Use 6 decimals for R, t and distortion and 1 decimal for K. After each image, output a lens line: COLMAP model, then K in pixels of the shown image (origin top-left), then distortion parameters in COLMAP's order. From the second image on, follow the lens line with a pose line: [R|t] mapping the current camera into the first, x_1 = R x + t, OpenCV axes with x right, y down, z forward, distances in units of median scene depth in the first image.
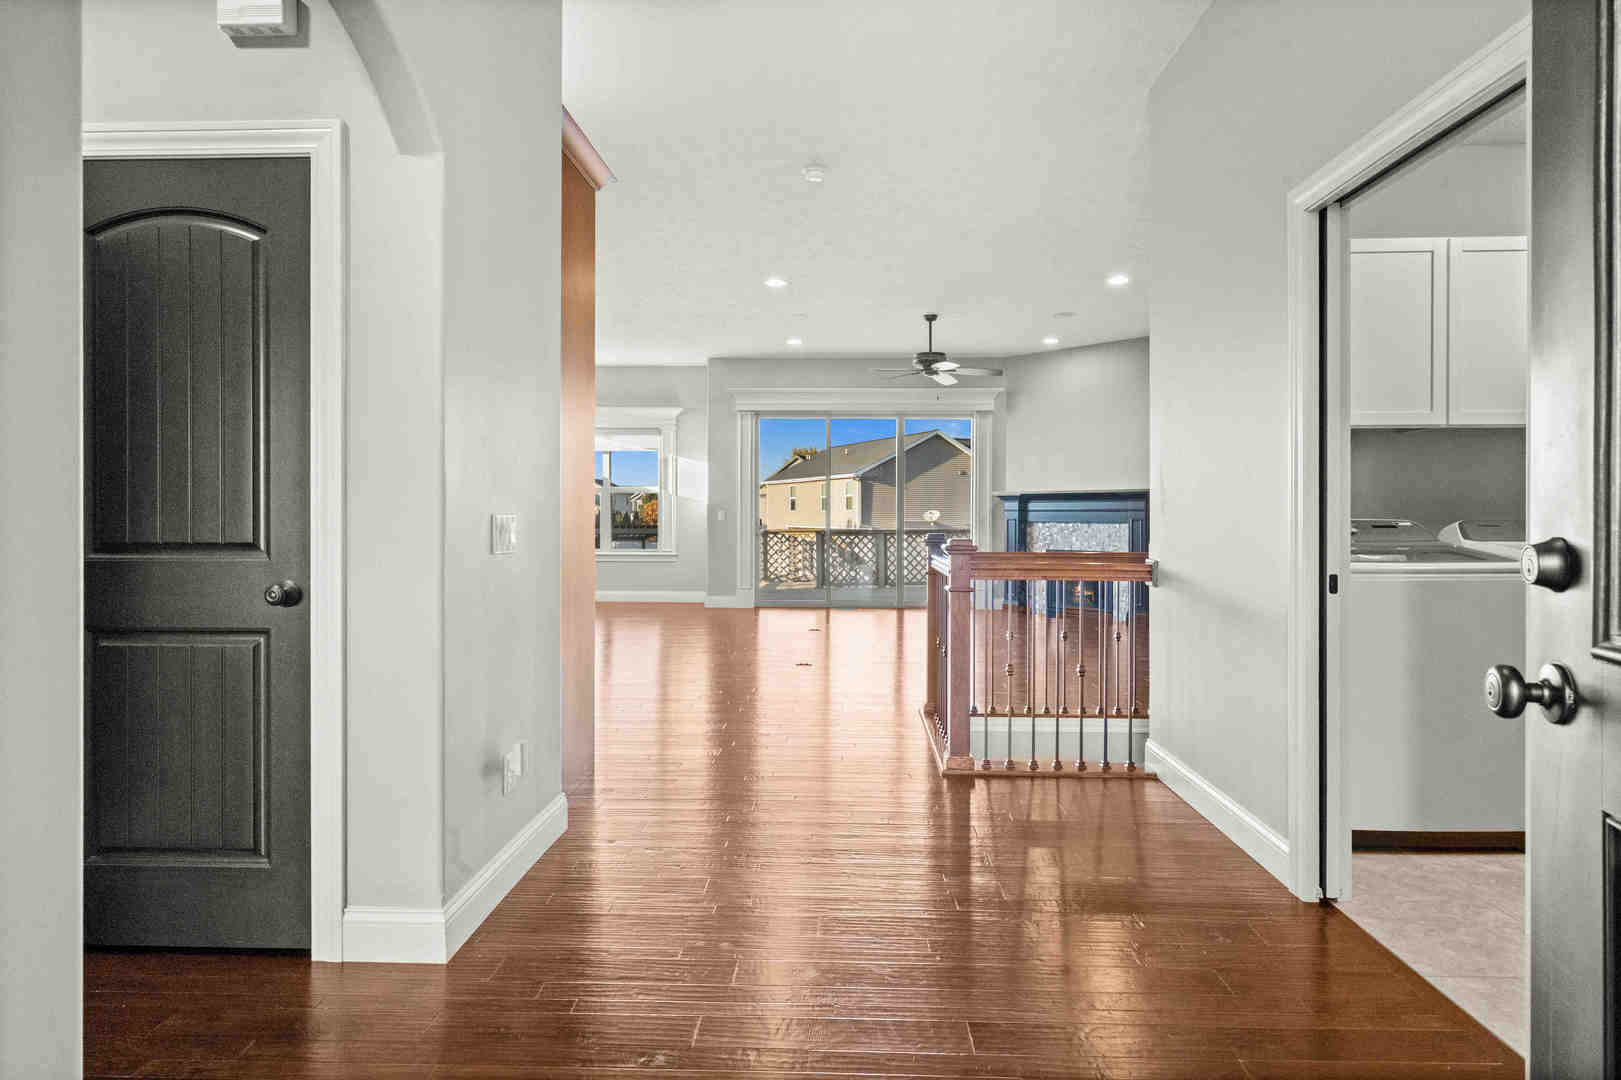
lens RADIAL K [[918.0, 0, 815.9], [0, 918.0, 541.0], [0, 0, 1]] dist [-0.001277, 0.001853]
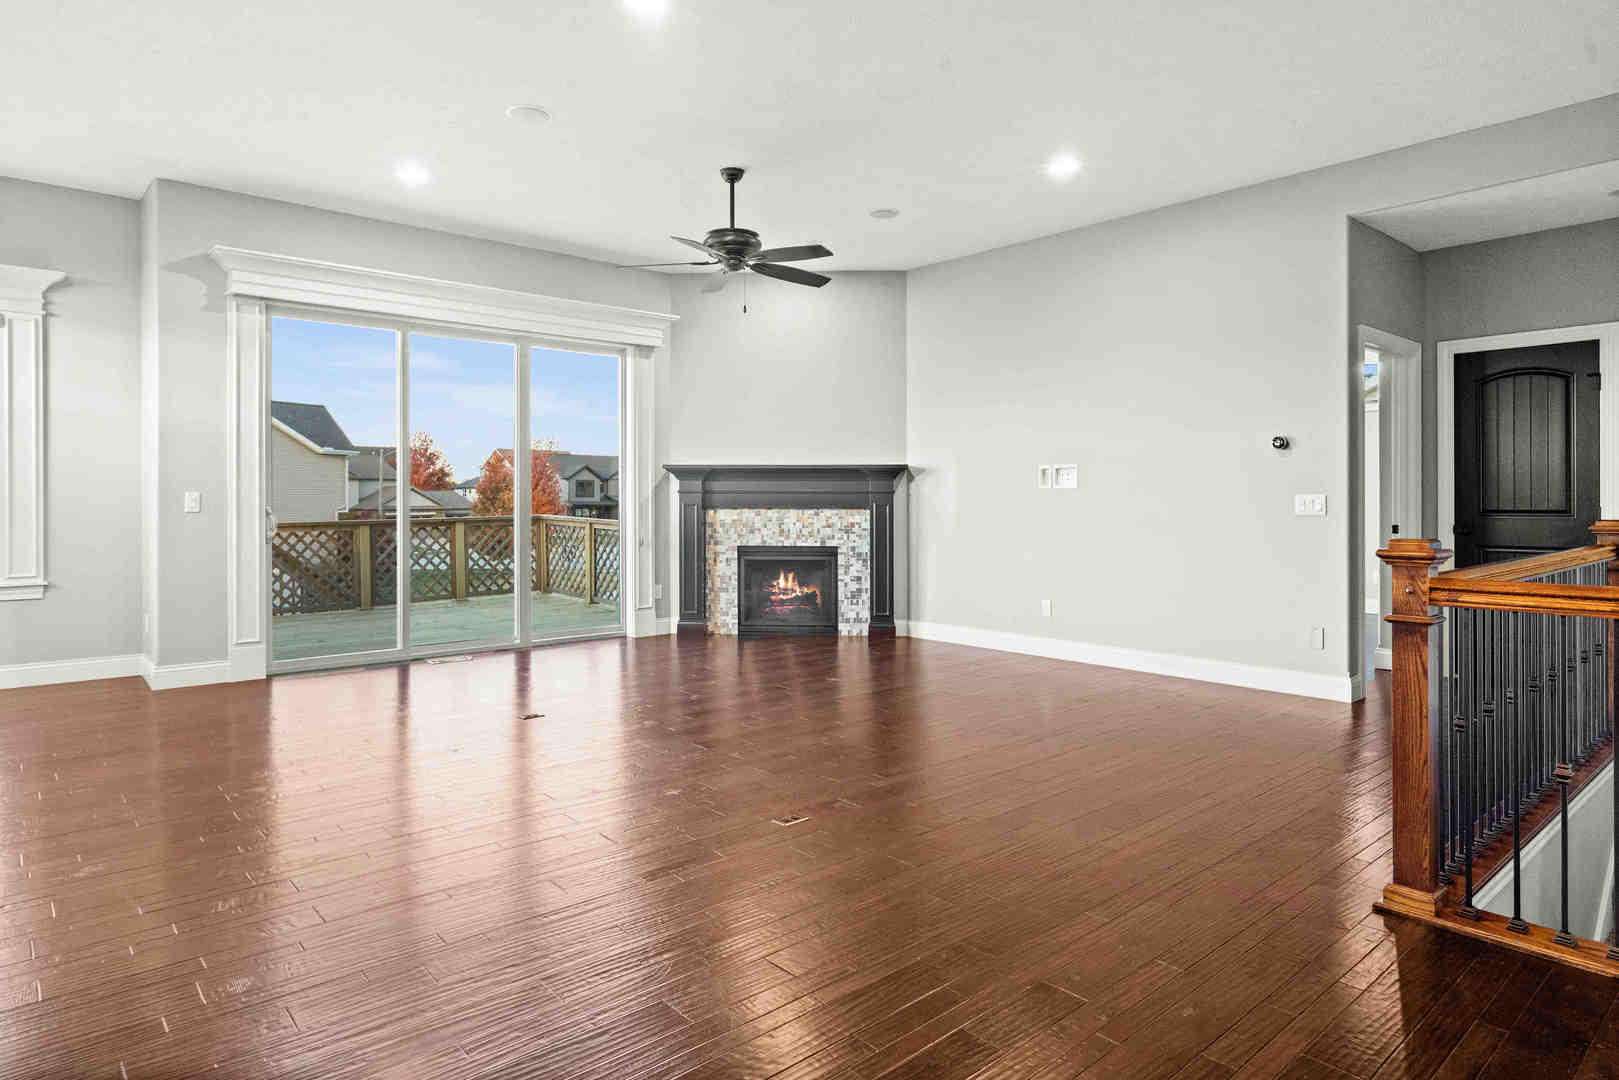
lens RADIAL K [[916.8, 0, 794.8], [0, 916.8, 495.0], [0, 0, 1]] dist [-0.001277, 0.001853]
pose [[0.727908, 0.002069, 0.685672, -0.207674], [0.018254, 0.999583, -0.022395, -0.013373], [-0.685432, 0.028818, 0.727566, 0.429954]]
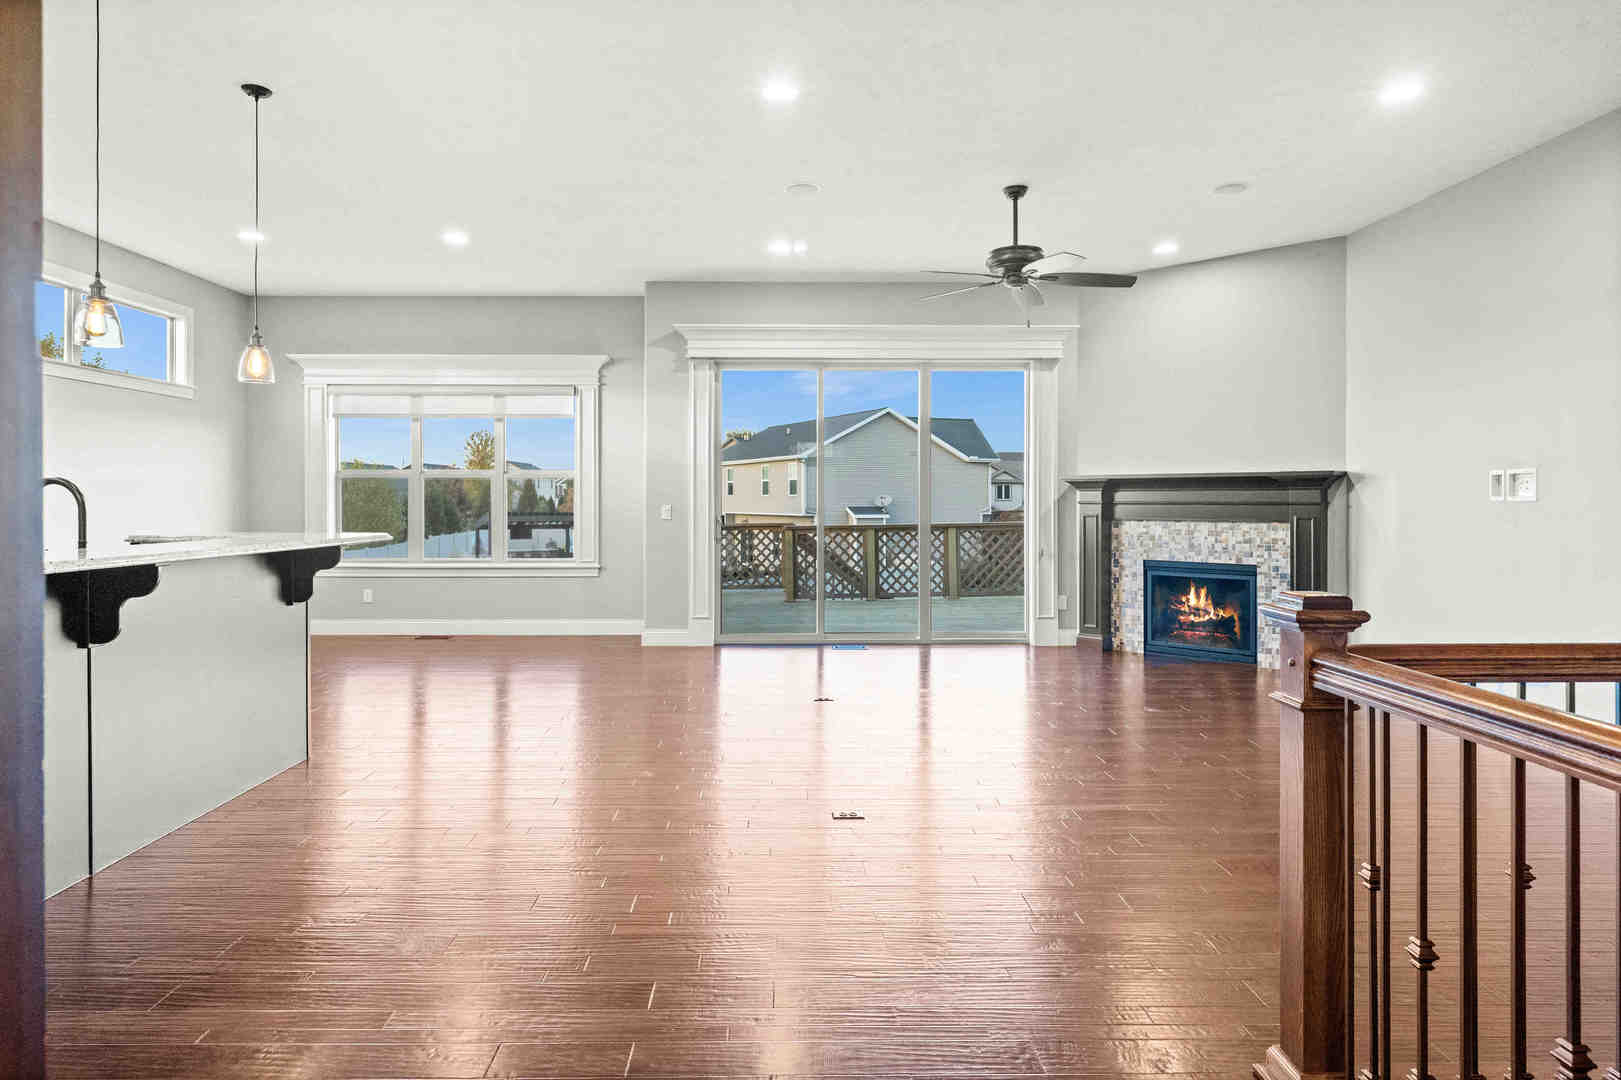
lens RADIAL K [[918.0, 0, 805.7], [0, 918.0, 503.4], [0, 0, 1]] dist [-0.001277, 0.001853]
pose [[0.997872, -0.001117, 0.065187, -0.044204], [0.002614, 0.999735, -0.022884, -0.017316], [-0.065144, 0.023006, 0.997611, 0.323509]]
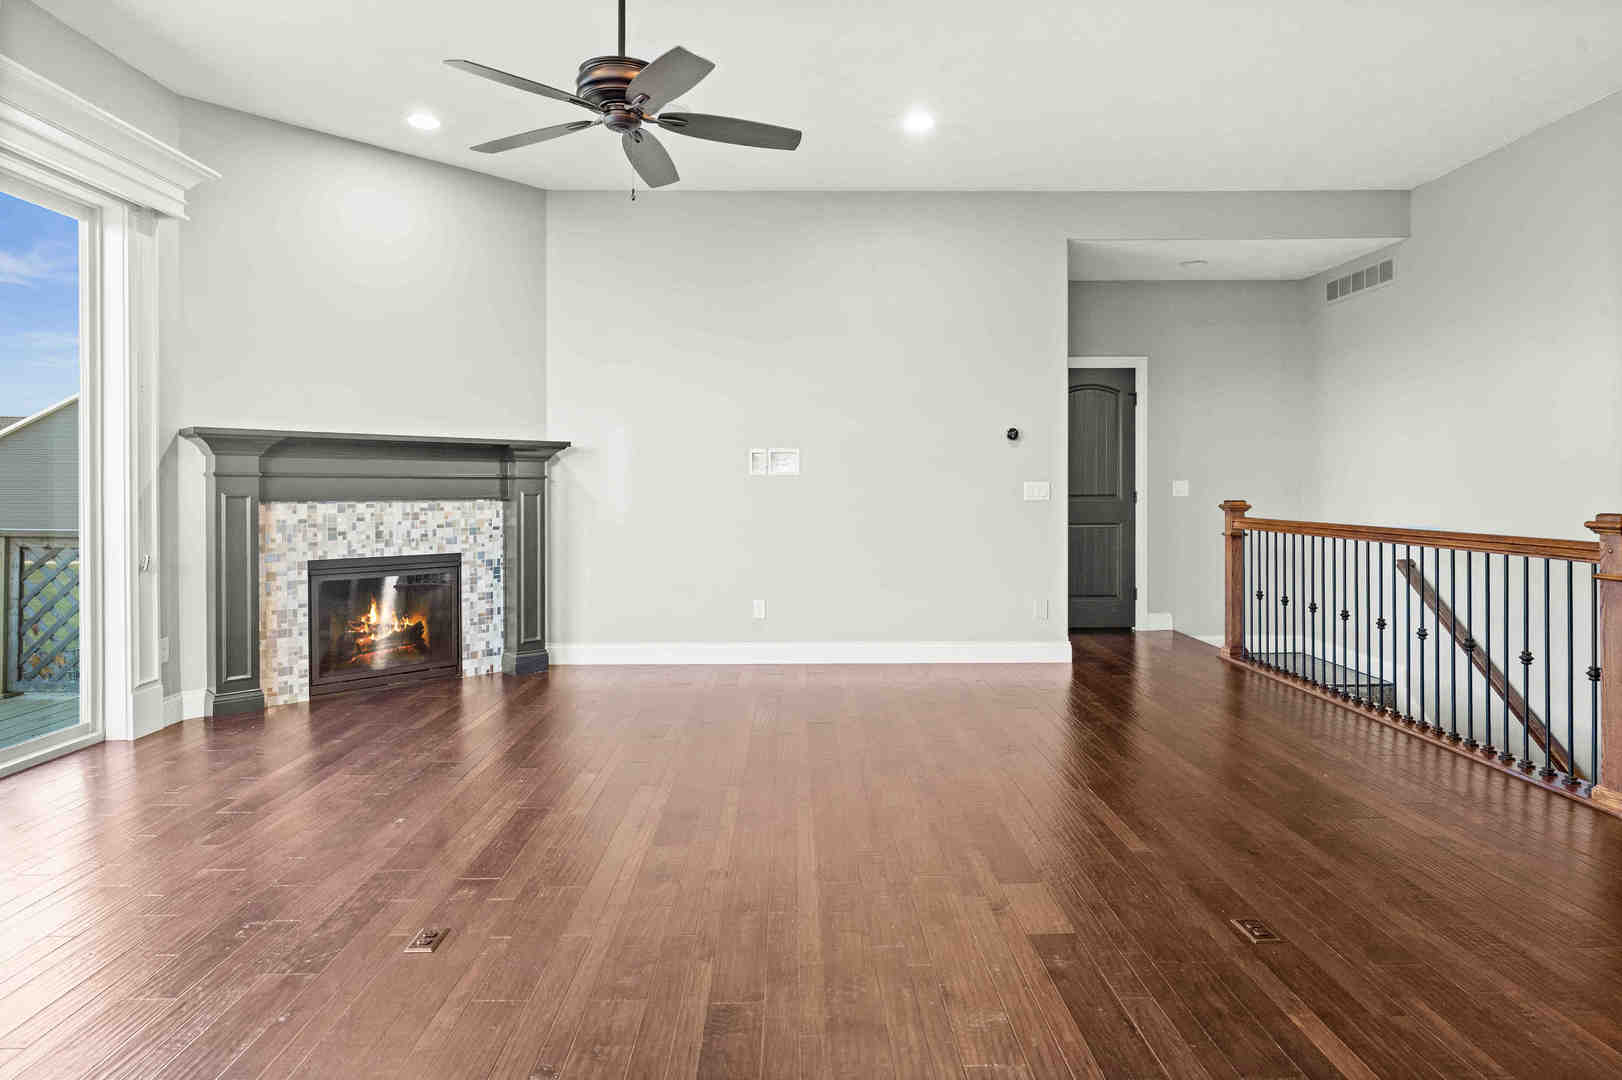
lens RADIAL K [[918.5, 0, 800.1], [0, 918.5, 489.6], [0, 0, 1]] dist [-0.001277, 0.001853]
pose [[-0.047060, -0.001332, 0.998891, -0.211774], [0.027289, 0.999624, 0.002618, -0.020028], [-0.998519, 0.027381, -0.047006, 0.757566]]
